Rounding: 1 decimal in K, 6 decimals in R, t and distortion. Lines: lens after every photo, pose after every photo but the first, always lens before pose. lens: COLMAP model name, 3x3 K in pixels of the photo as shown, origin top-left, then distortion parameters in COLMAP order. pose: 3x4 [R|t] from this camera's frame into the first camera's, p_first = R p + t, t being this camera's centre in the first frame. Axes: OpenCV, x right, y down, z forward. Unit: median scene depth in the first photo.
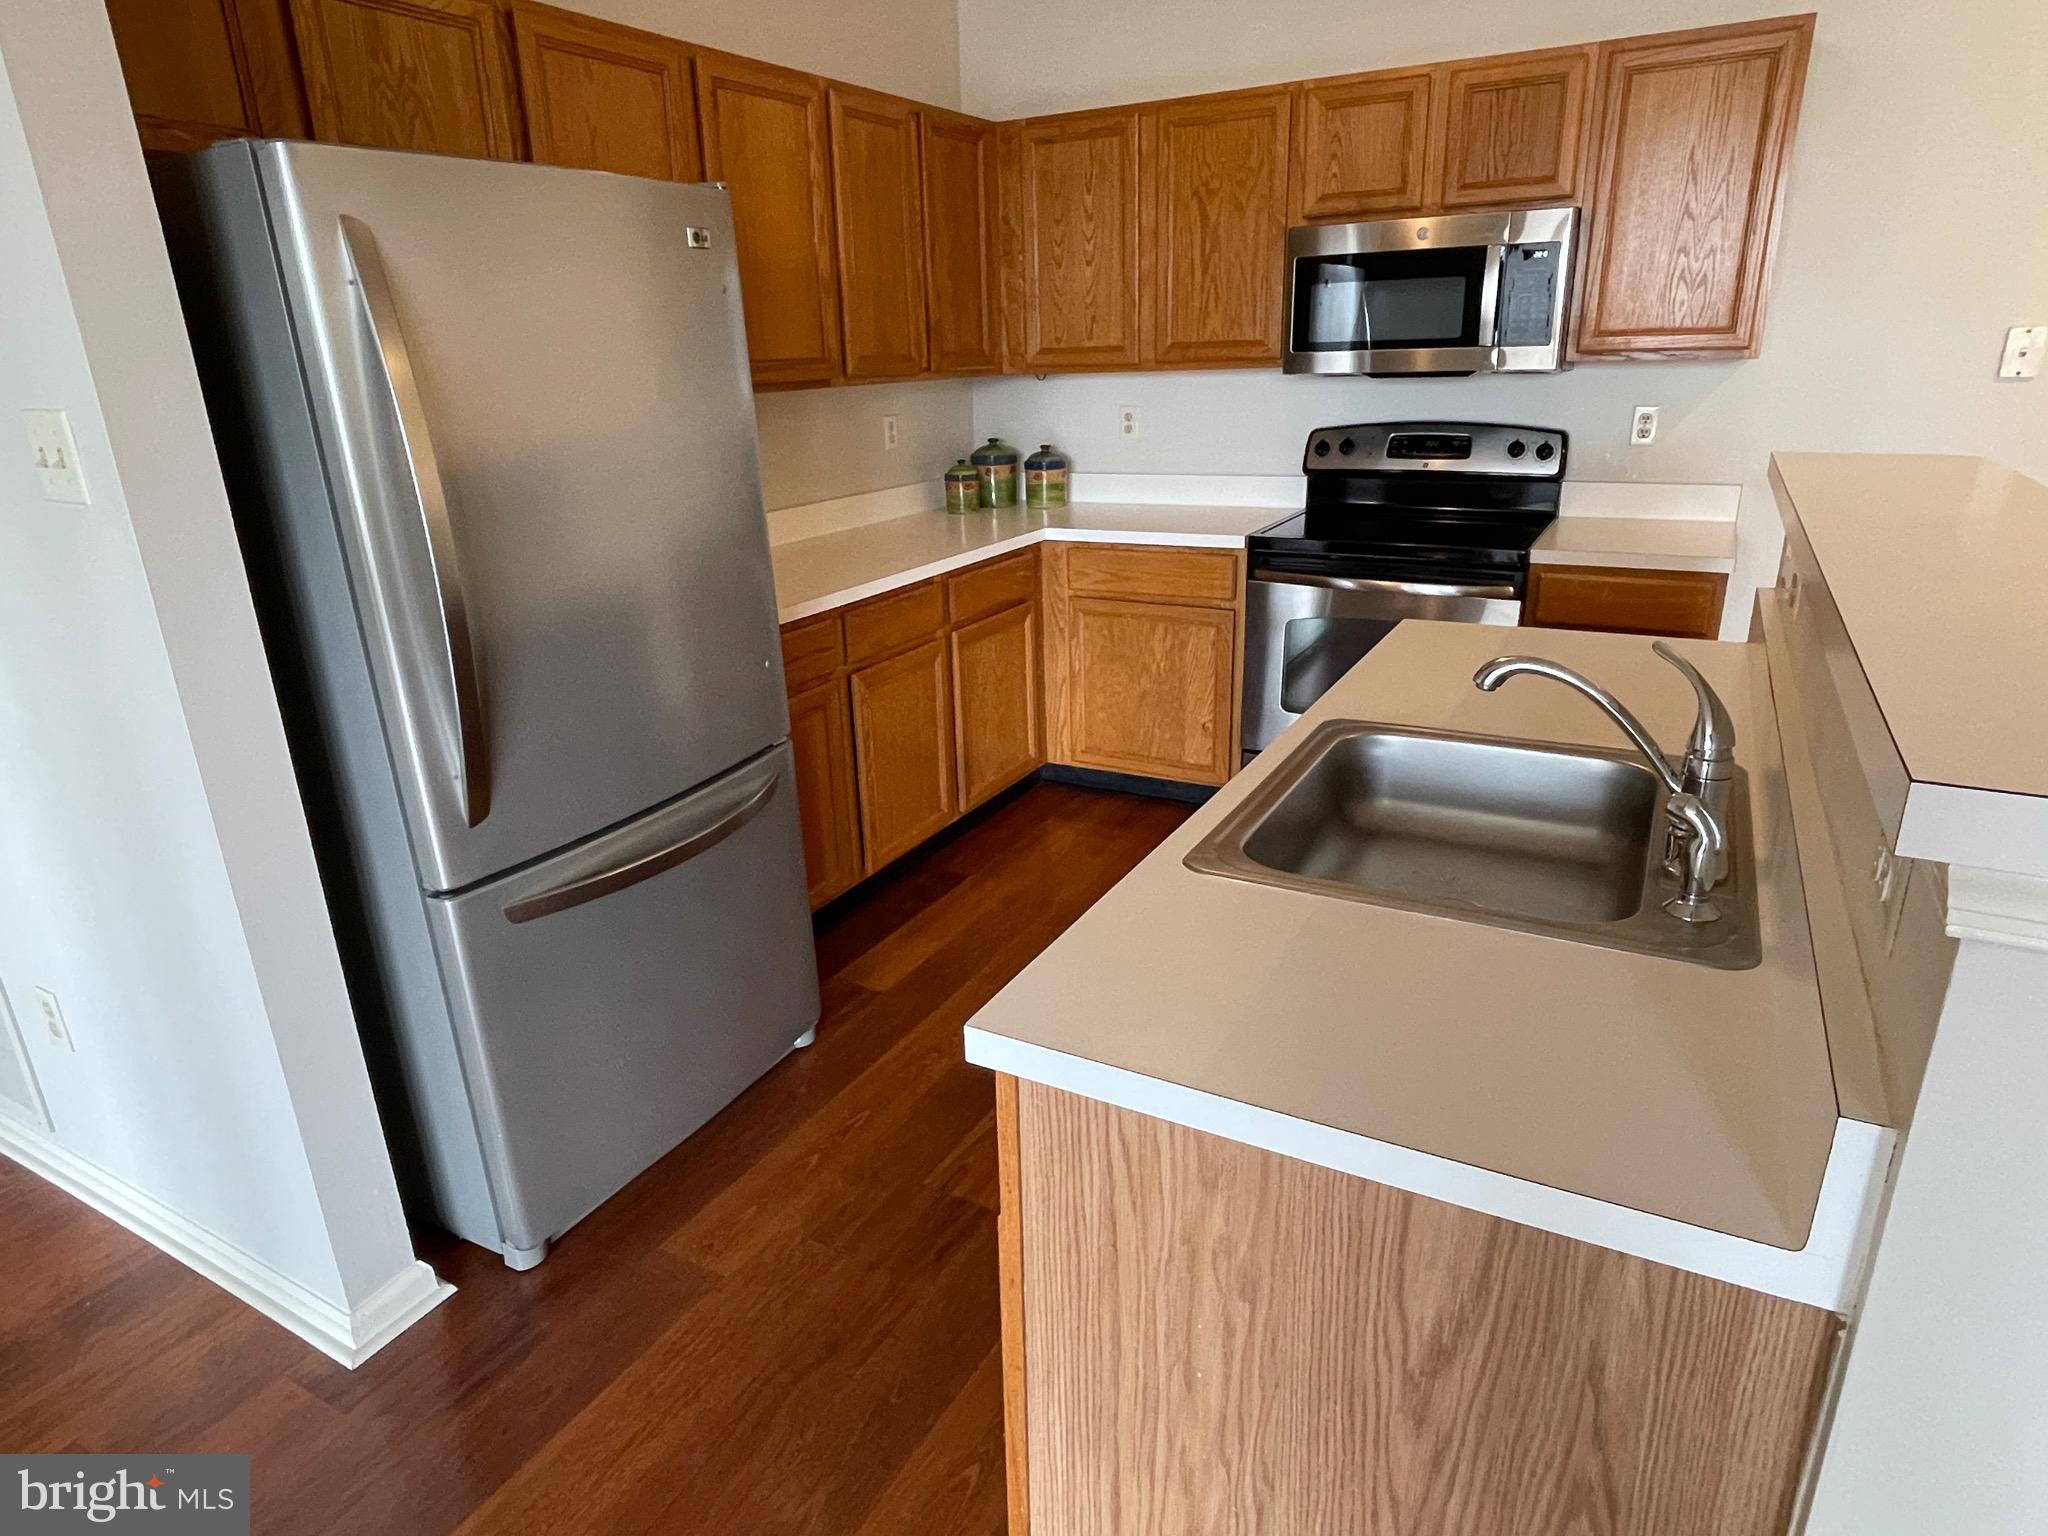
lens RADIAL K [[1203.7, 0, 1007.7], [0, 1203.7, 780.8], [0, 0, 1]] dist [-0.008398, 0.003655]
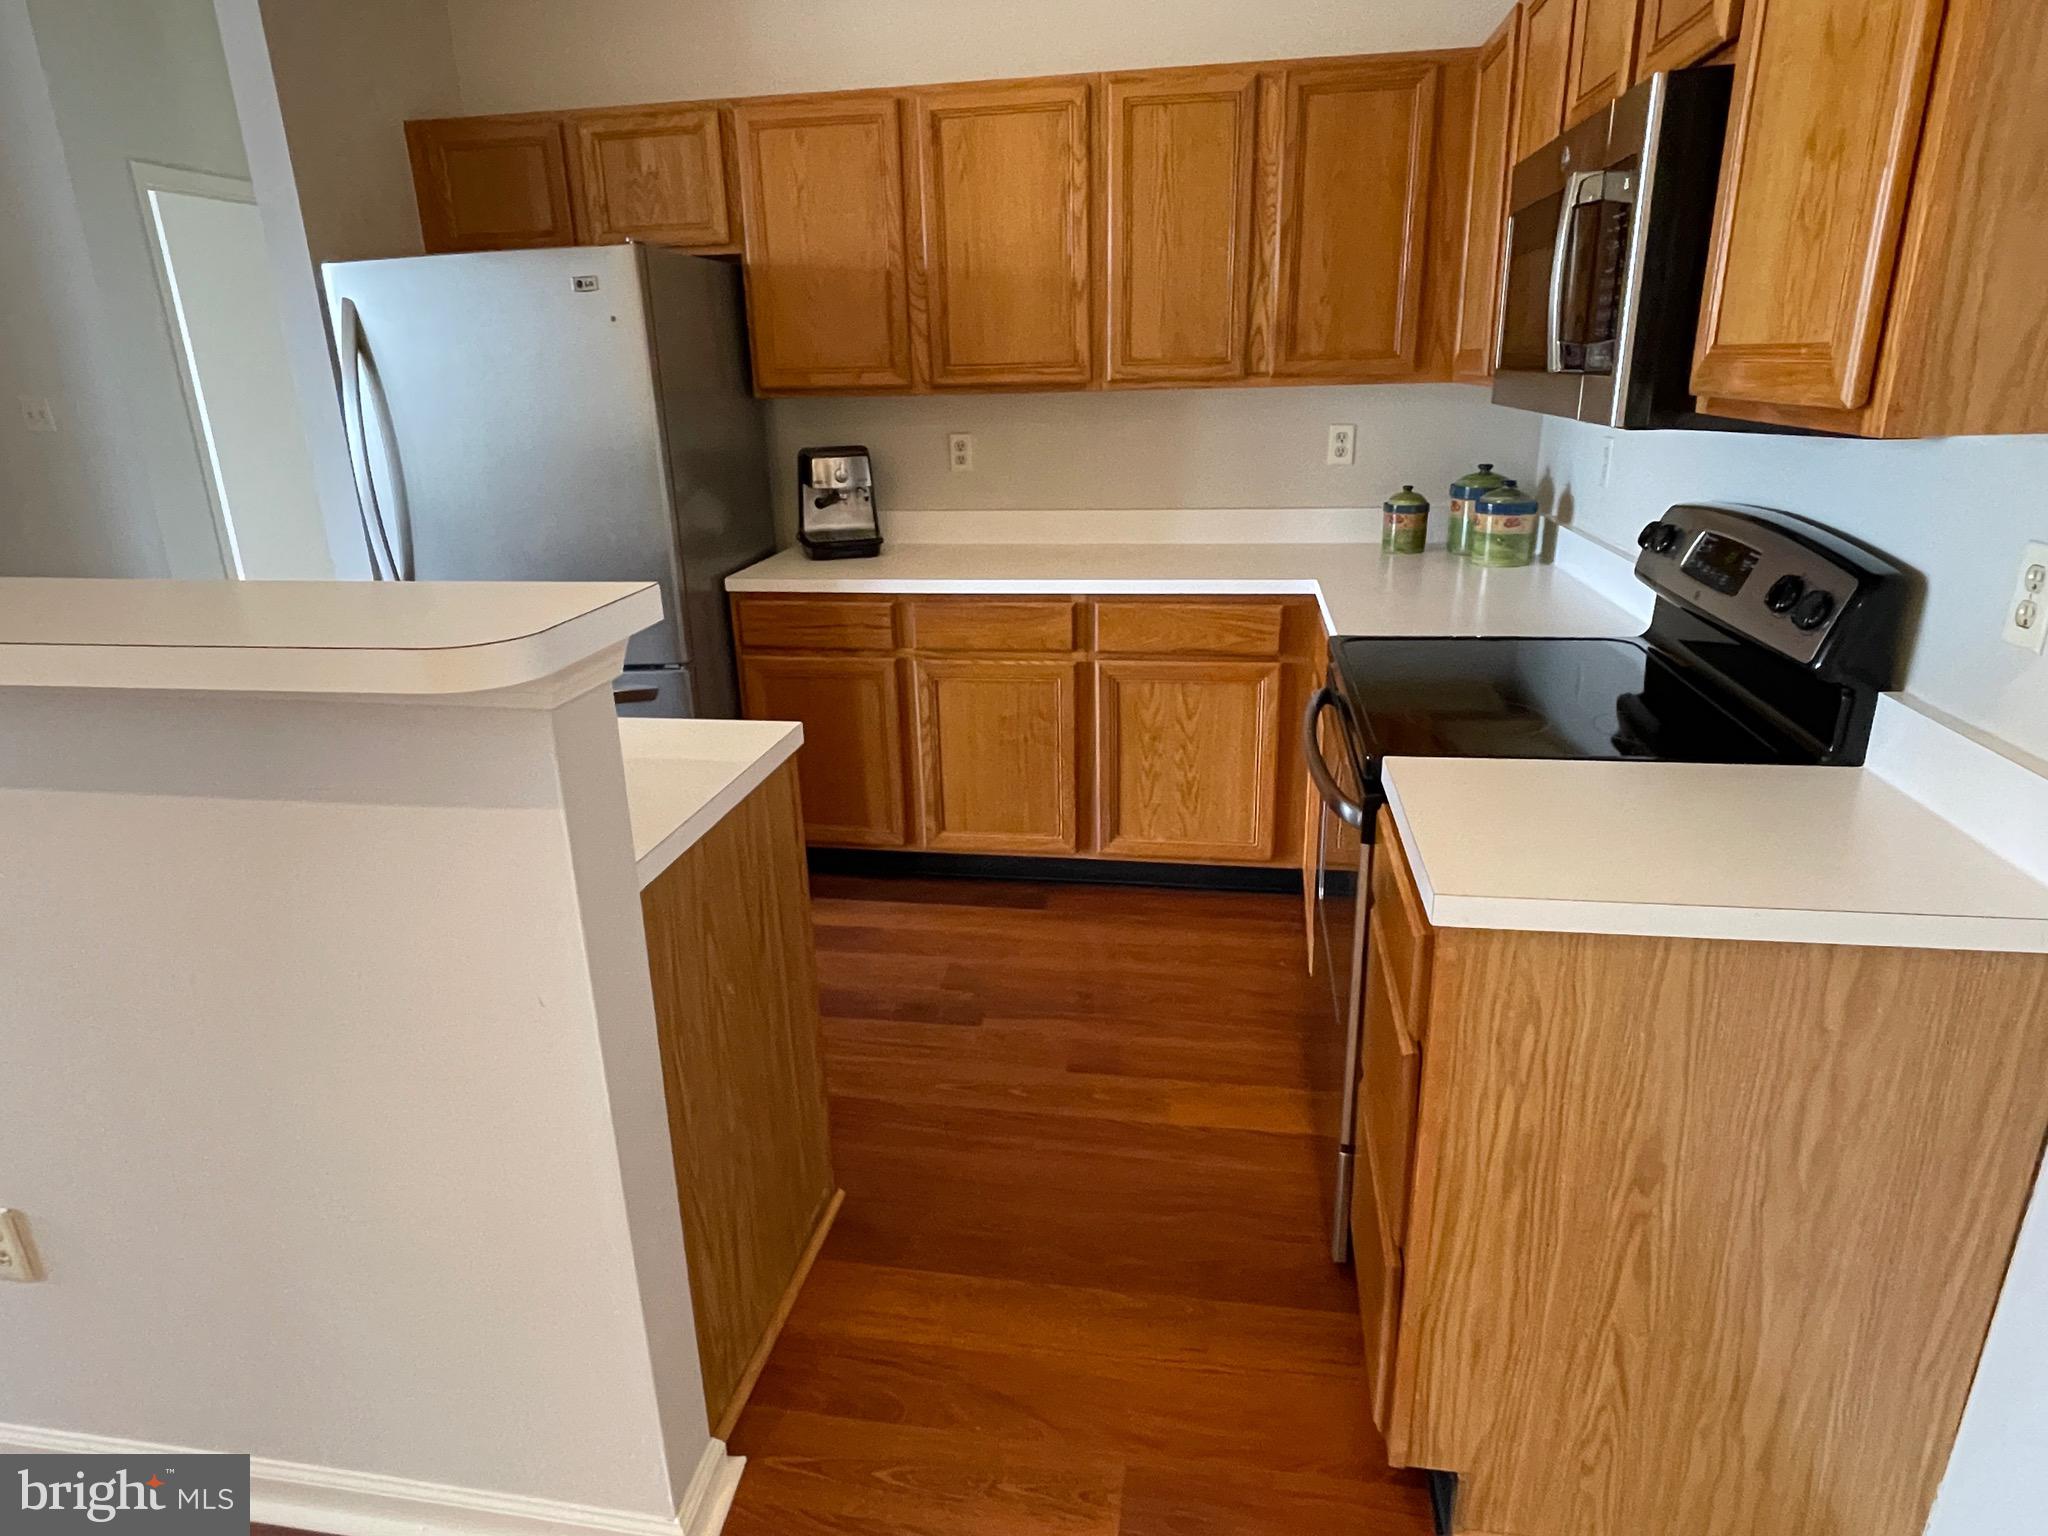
lens RADIAL K [[1203.7, 0, 1025.3], [0, 1203.7, 774.5], [0, 0, 1]] dist [-0.008398, 0.003655]
pose [[0.345439, 0.328439, -0.879090, 0.834465], [-0.304767, 0.925243, 0.225924, -0.251715], [0.887575, 0.189875, 0.419713, 0.620555]]
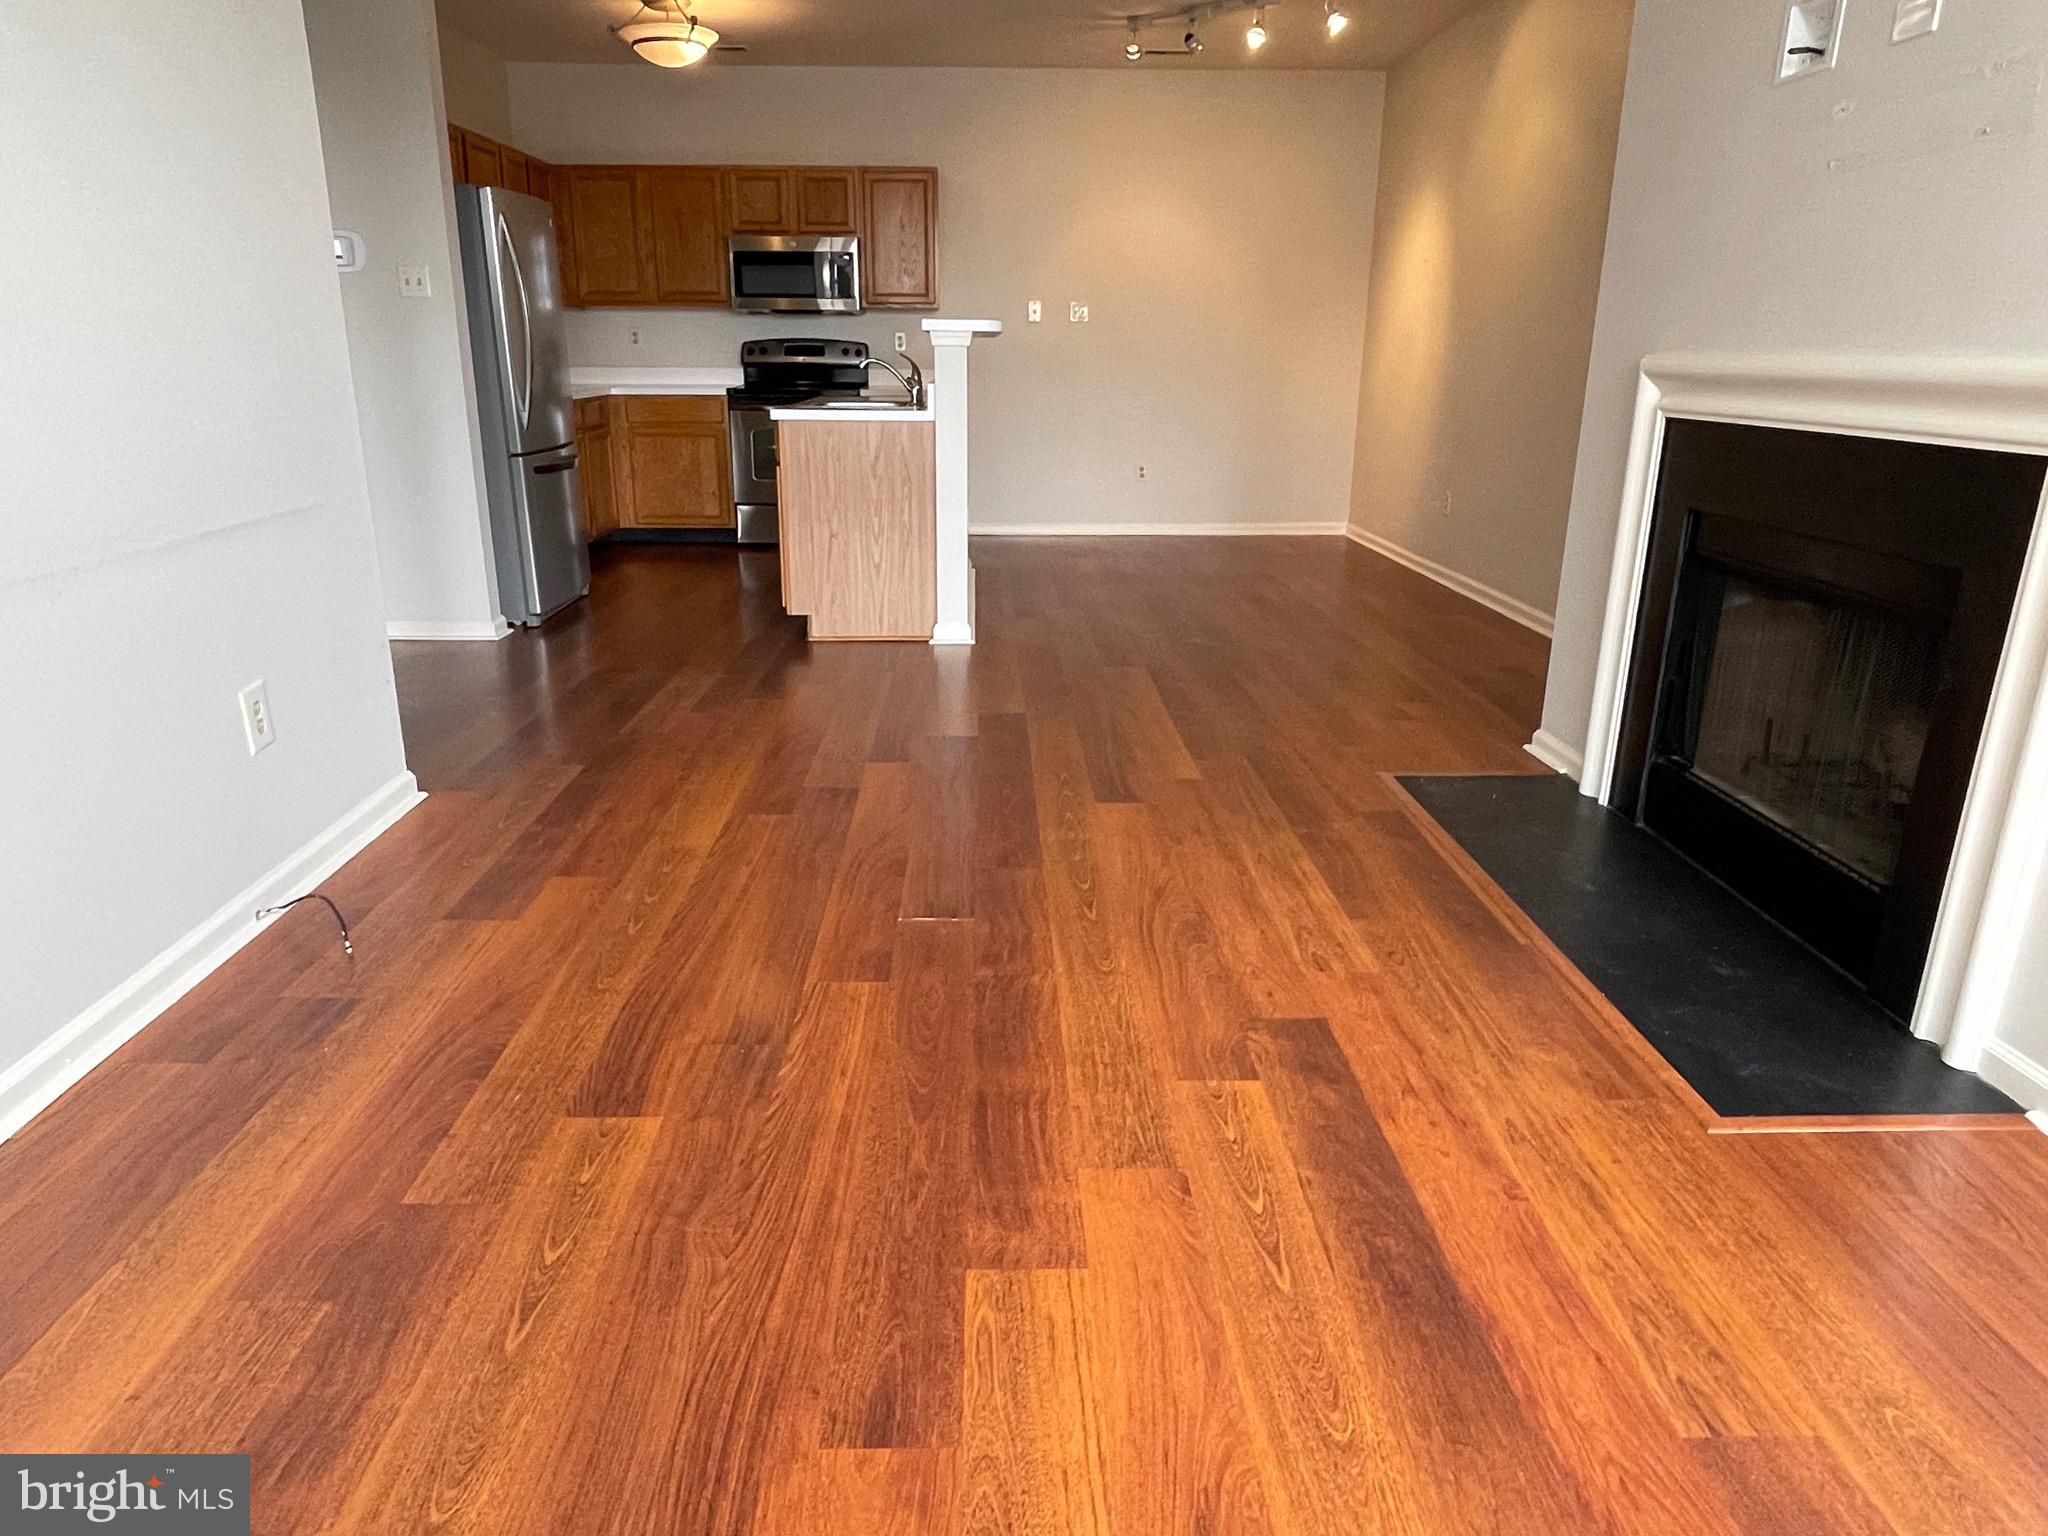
lens RADIAL K [[1313.5, 0, 1016.3], [0, 1313.5, 782.3], [0, 0, 1]] dist [-0.004770, -0.001259]
pose [[0.858344, -0.123470, 0.497997, -0.598937], [0.141272, 0.989969, 0.001950, 0.548582], [-0.493242, 0.068679, 0.867177, -1.163850]]
